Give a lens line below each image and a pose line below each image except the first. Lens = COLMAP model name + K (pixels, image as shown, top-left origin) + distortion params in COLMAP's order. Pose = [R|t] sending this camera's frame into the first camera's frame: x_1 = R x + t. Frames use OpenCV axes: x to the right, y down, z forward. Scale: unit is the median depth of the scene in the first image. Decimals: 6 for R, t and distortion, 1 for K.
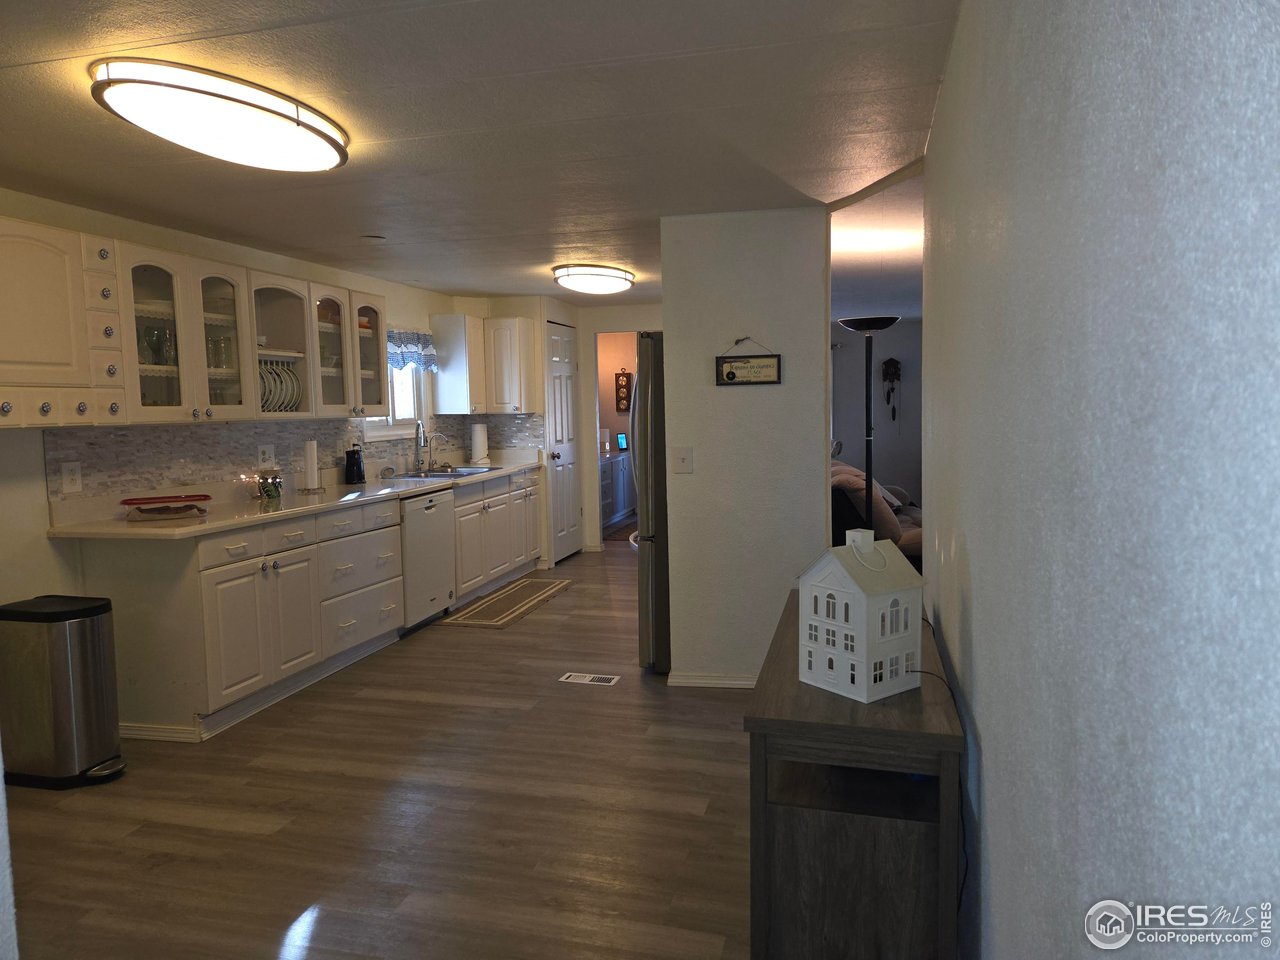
lens RADIAL K [[854.7, 0, 646.1], [0, 854.7, 474.3], [0, 0, 1]] dist [0.063414, -0.047009]
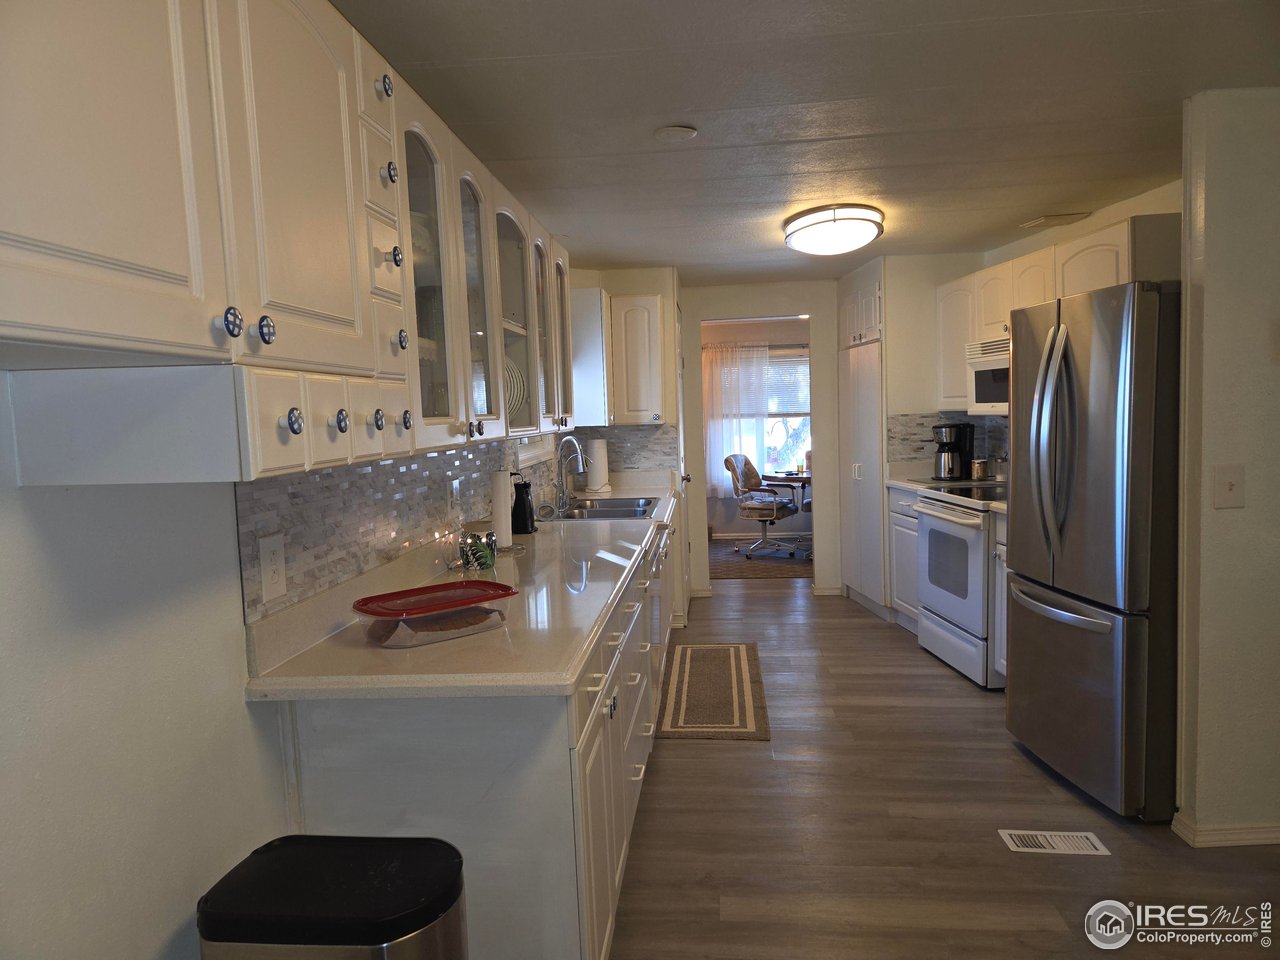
lens RADIAL K [[854.7, 0, 633.4], [0, 854.7, 480.3], [0, 0, 1]] dist [0.063414, -0.047009]
pose [[0.986689, -0.031007, 0.159636, -0.464151], [0.031951, 0.999484, -0.003351, -0.031721], [-0.159450, 0.008407, 0.987170, 0.427334]]
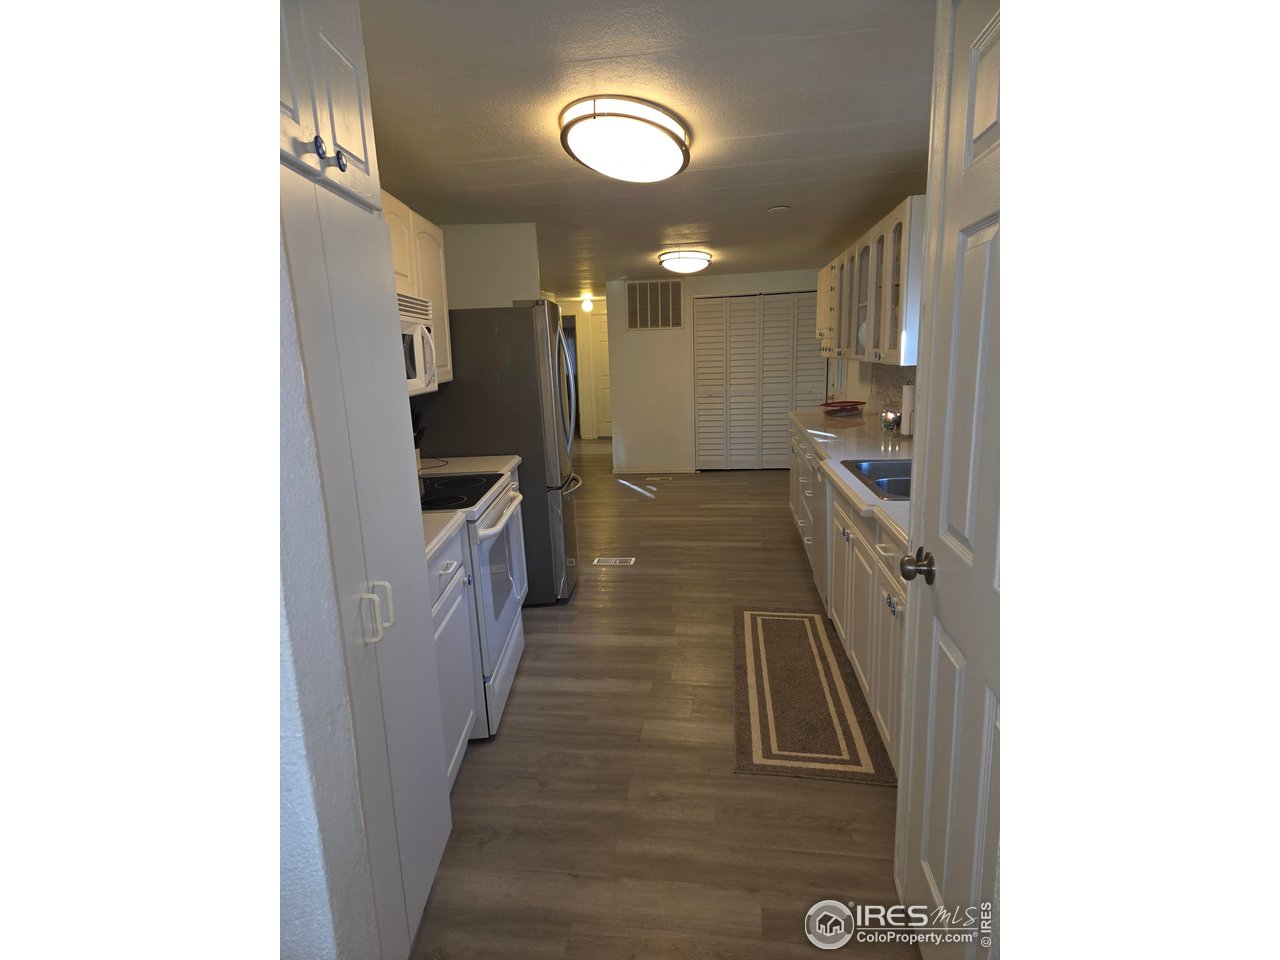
lens RADIAL K [[642.2, 0, 628.4], [0, 642.2, 483.3], [0, 0, 1]] dist [0.041264, -0.000098]
pose [[-0.992607, 0.077987, -0.093003, -0.001836], [0.048587, 0.957493, 0.284335, -0.182316], [0.111225, 0.277714, -0.954203, 1.988410]]
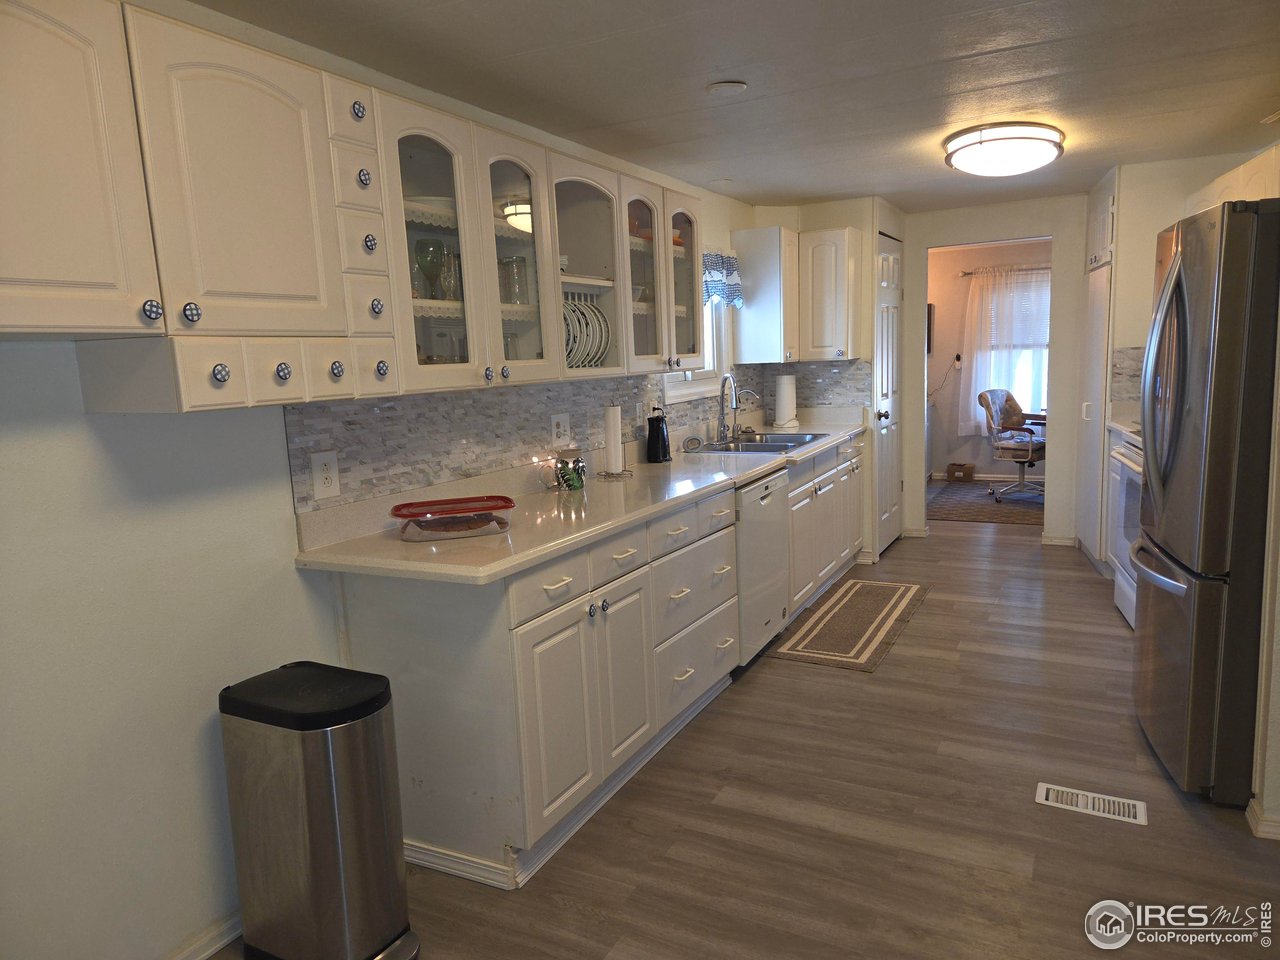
lens RADIAL K [[854.7, 0, 644.6], [0, 854.7, 485.3], [0, 0, 1]] dist [0.063414, -0.047009]
pose [[0.974432, 0.009455, -0.224482, -0.237638], [0.007677, 0.997129, 0.075326, -0.031406], [0.224549, -0.075123, 0.971563, 0.359235]]
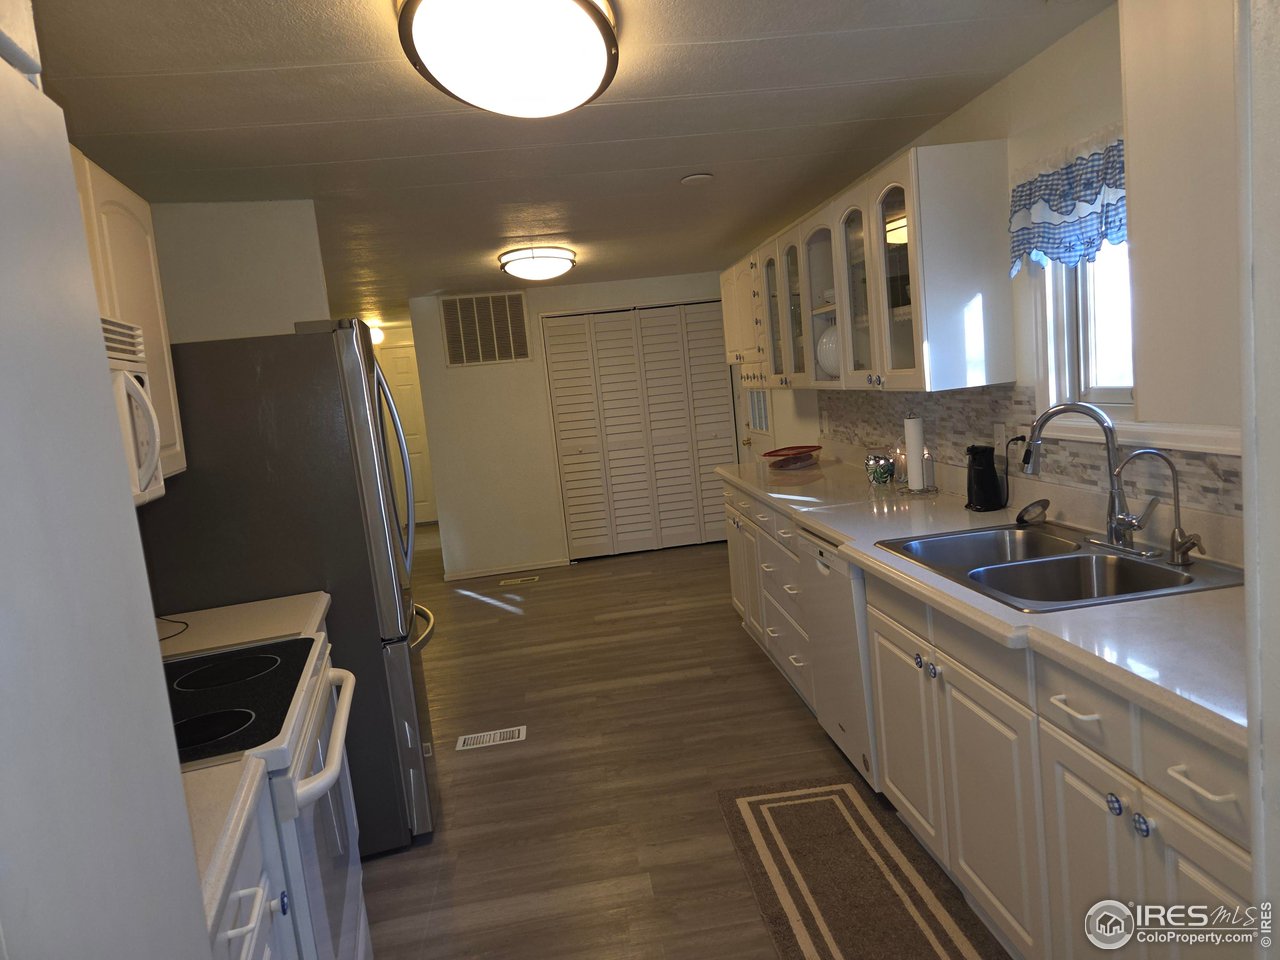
lens RADIAL K [[854.7, 0, 656.2], [0, 854.7, 473.7], [0, 0, 1]] dist [0.063414, -0.047009]
pose [[-0.921513, 0.154955, -0.356093, 0.047069], [0.086692, 0.975888, 0.200316, -0.174882], [0.378547, 0.153723, -0.912727, 1.818139]]
